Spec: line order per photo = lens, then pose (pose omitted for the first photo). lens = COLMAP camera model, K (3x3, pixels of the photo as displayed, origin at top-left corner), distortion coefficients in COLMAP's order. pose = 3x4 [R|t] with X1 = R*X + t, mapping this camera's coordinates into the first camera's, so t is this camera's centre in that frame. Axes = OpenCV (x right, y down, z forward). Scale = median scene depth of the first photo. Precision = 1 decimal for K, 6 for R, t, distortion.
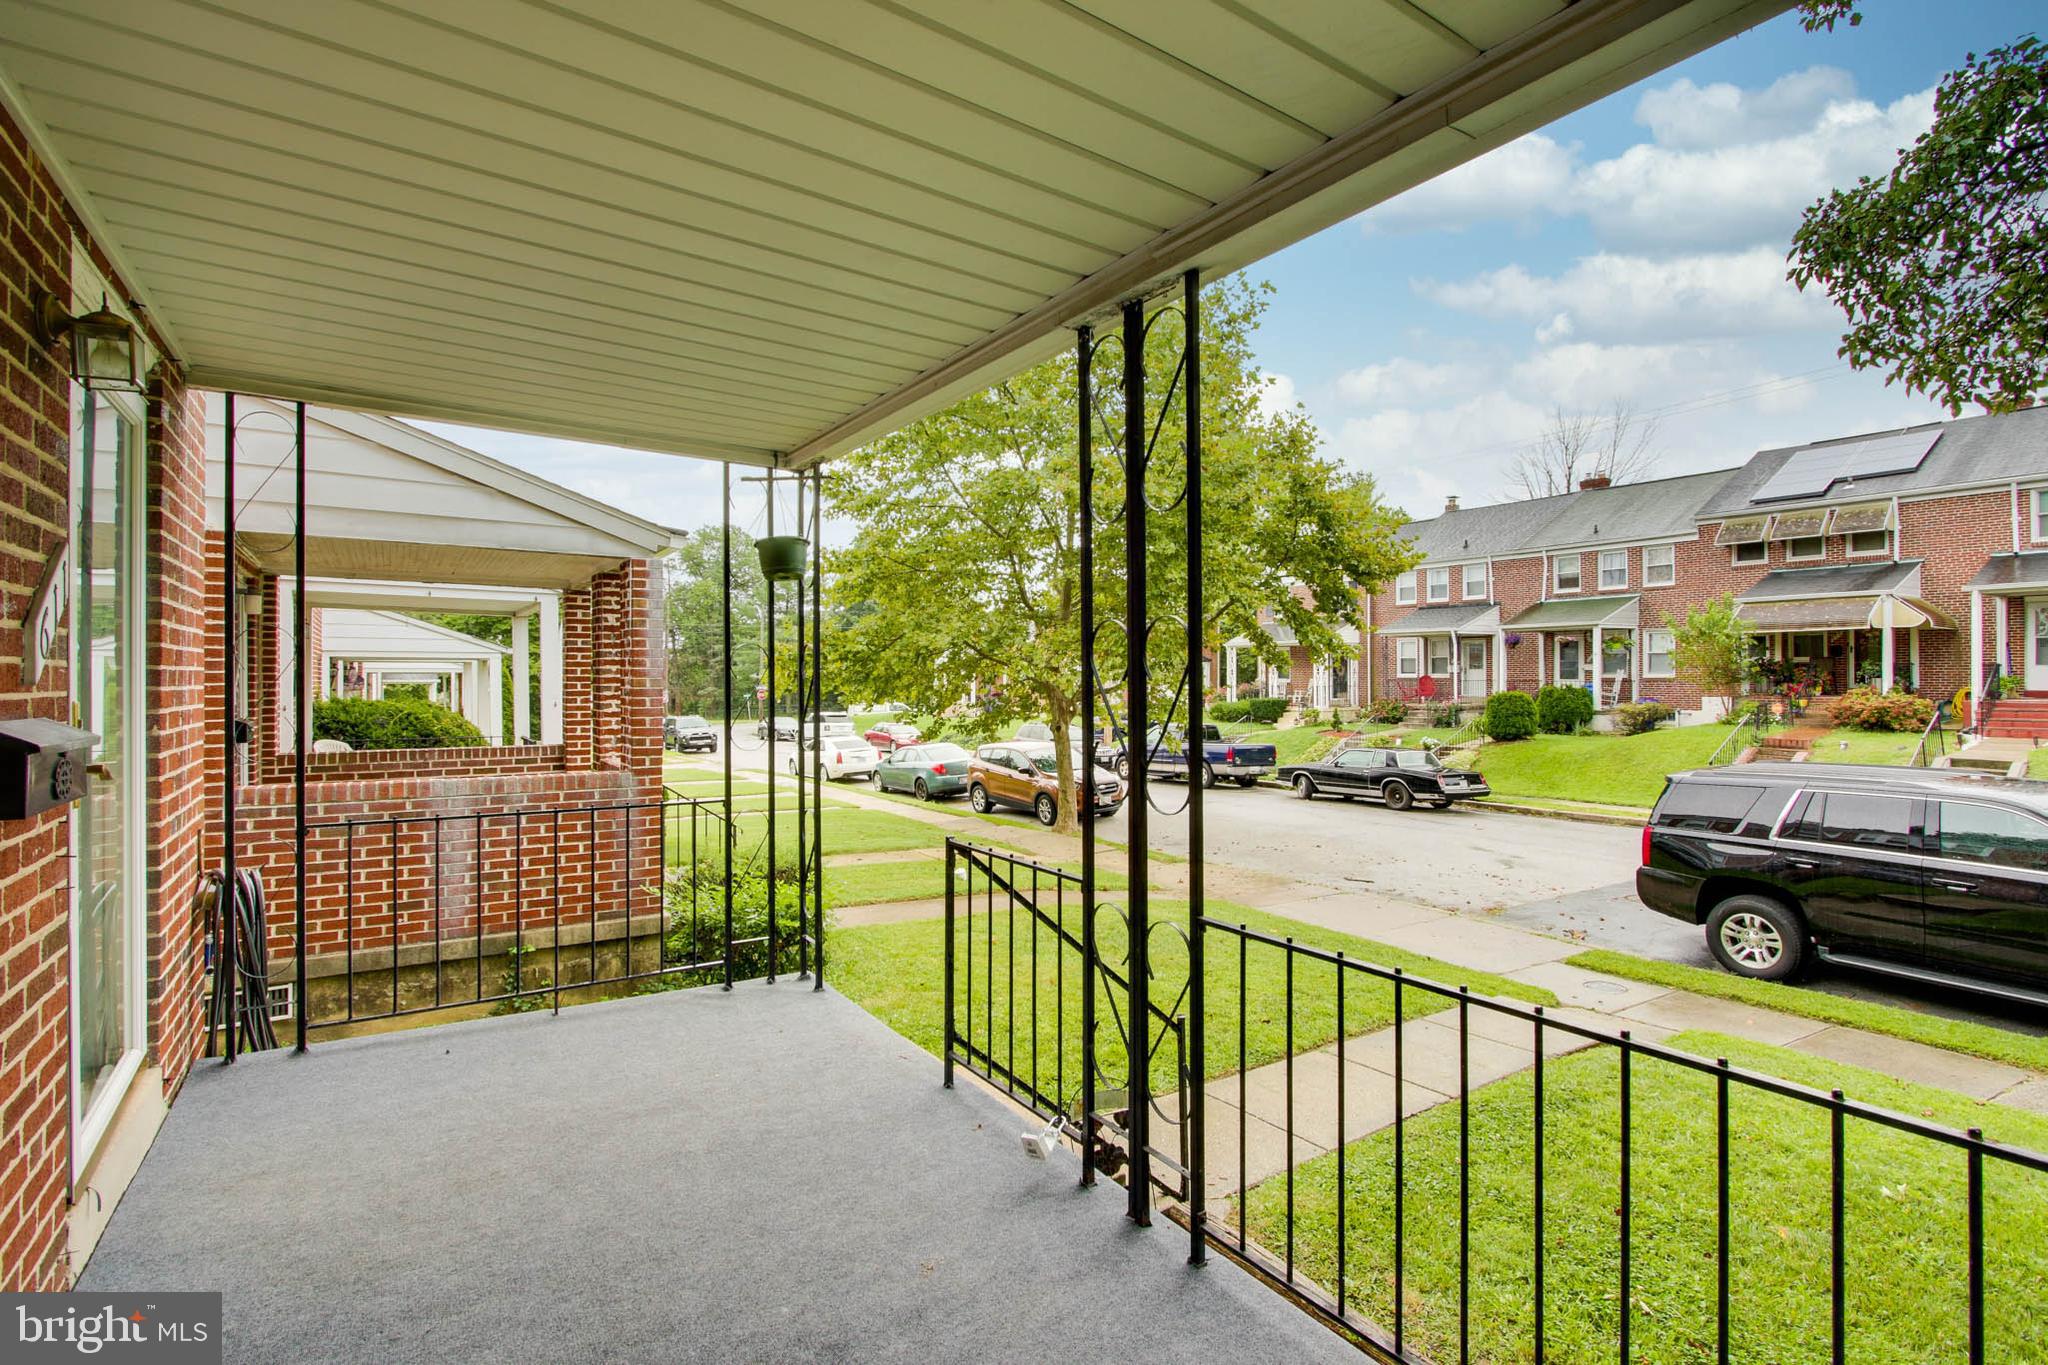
lens RADIAL K [[948.0, 0, 1024.2], [0, 948.0, 676.0], [0, 0, 1]] dist [-0.021602, 0.004020]
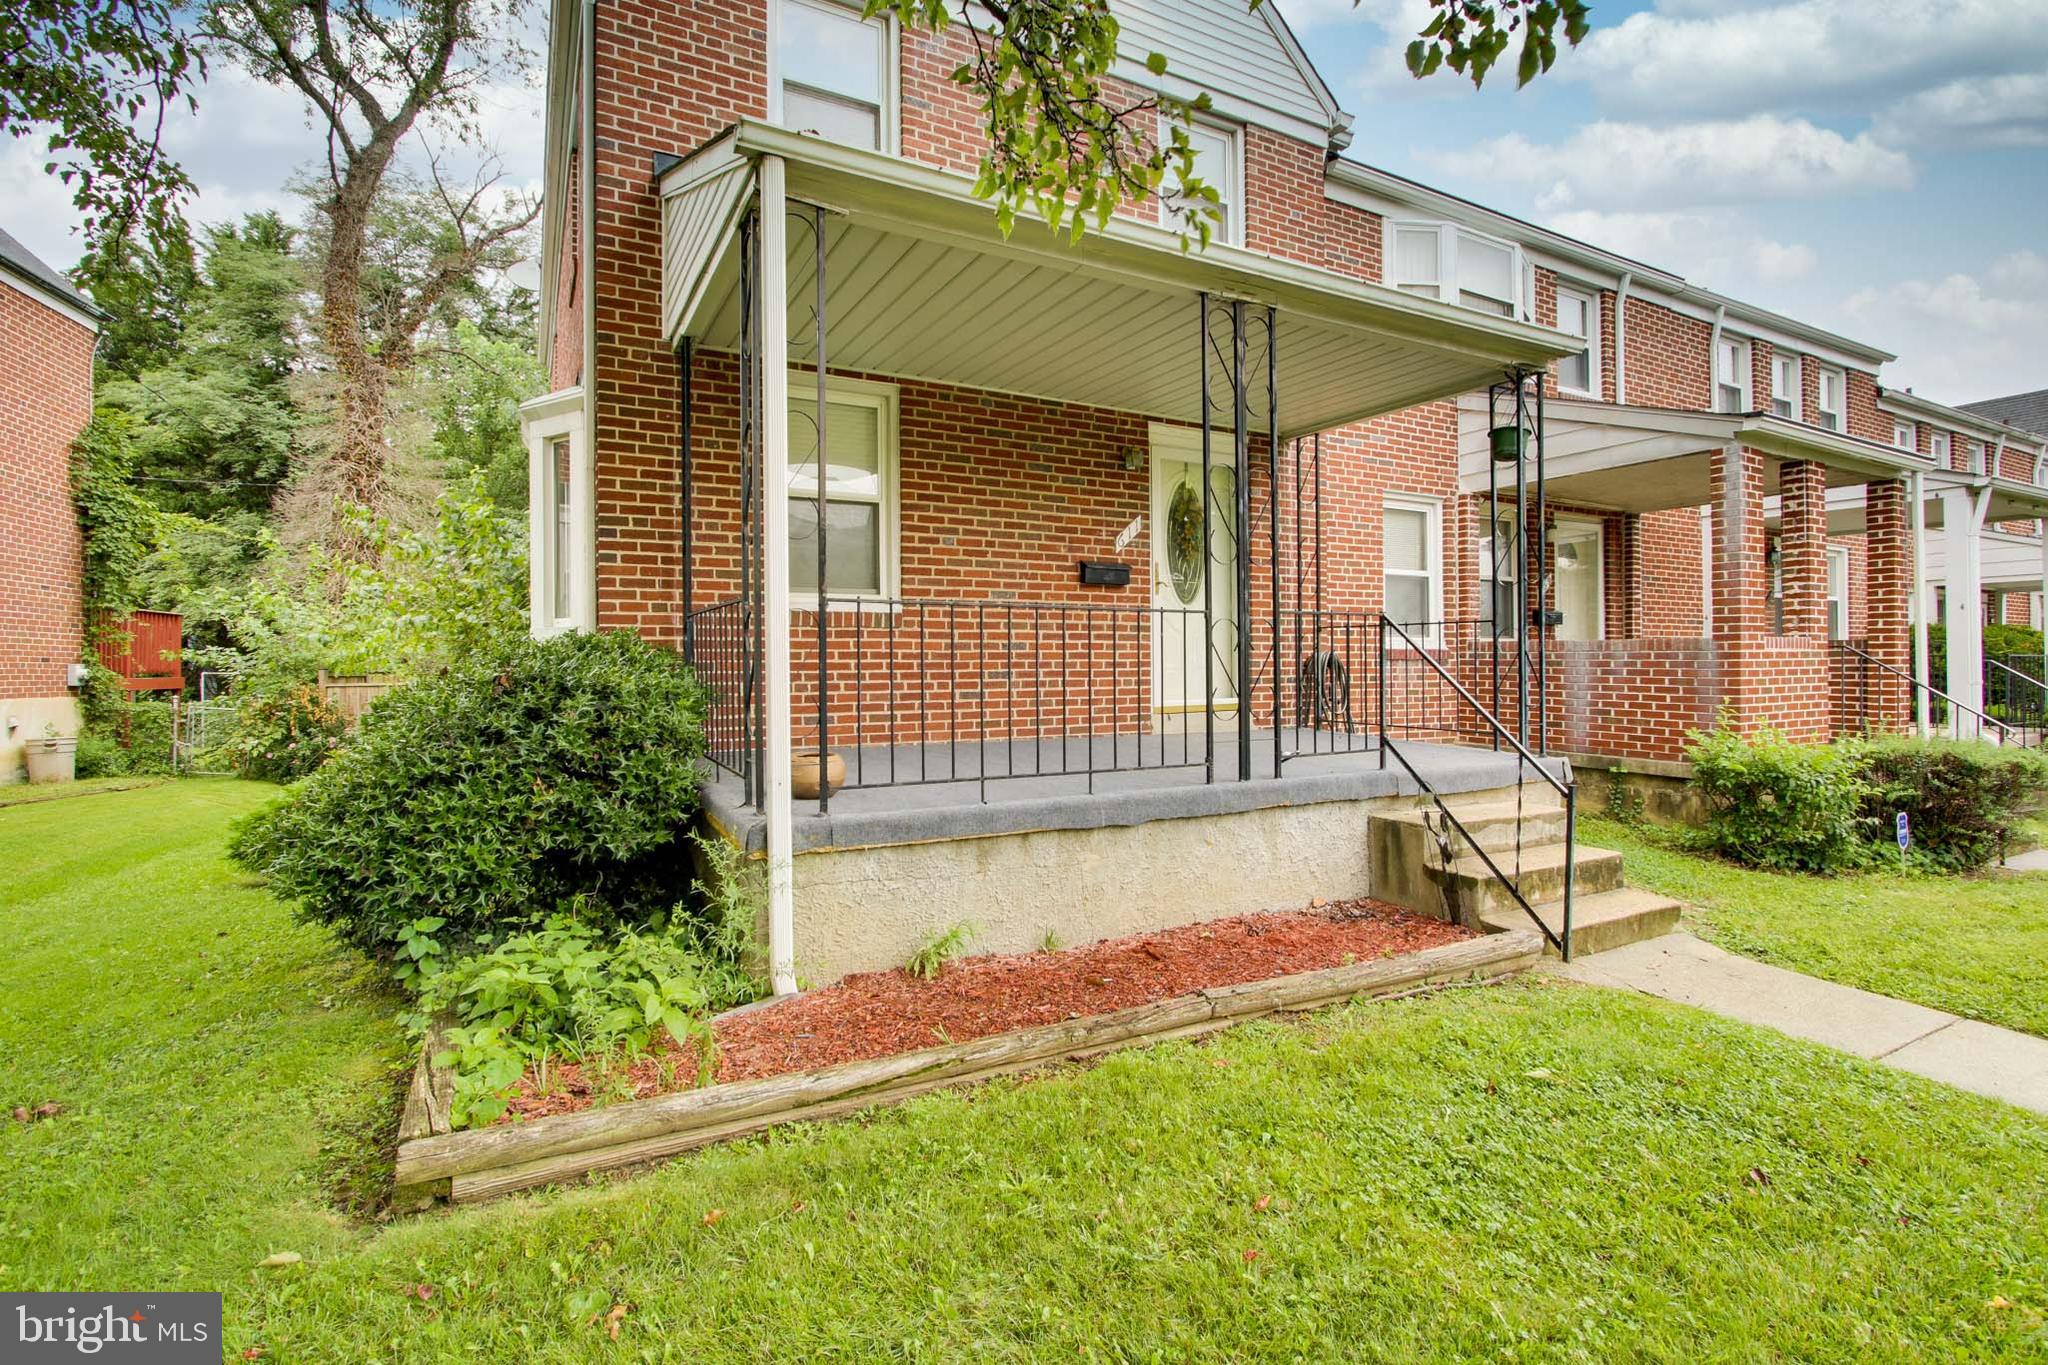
lens RADIAL K [[948.0, 0, 1013.3], [0, 948.0, 656.5], [0, 0, 1]] dist [-0.021602, 0.004020]
pose [[-0.102868, -0.006099, -0.994676, 0.690431], [0.004880, 0.999966, -0.006636, 0.111312], [0.994683, -0.005537, -0.102834, 0.241919]]
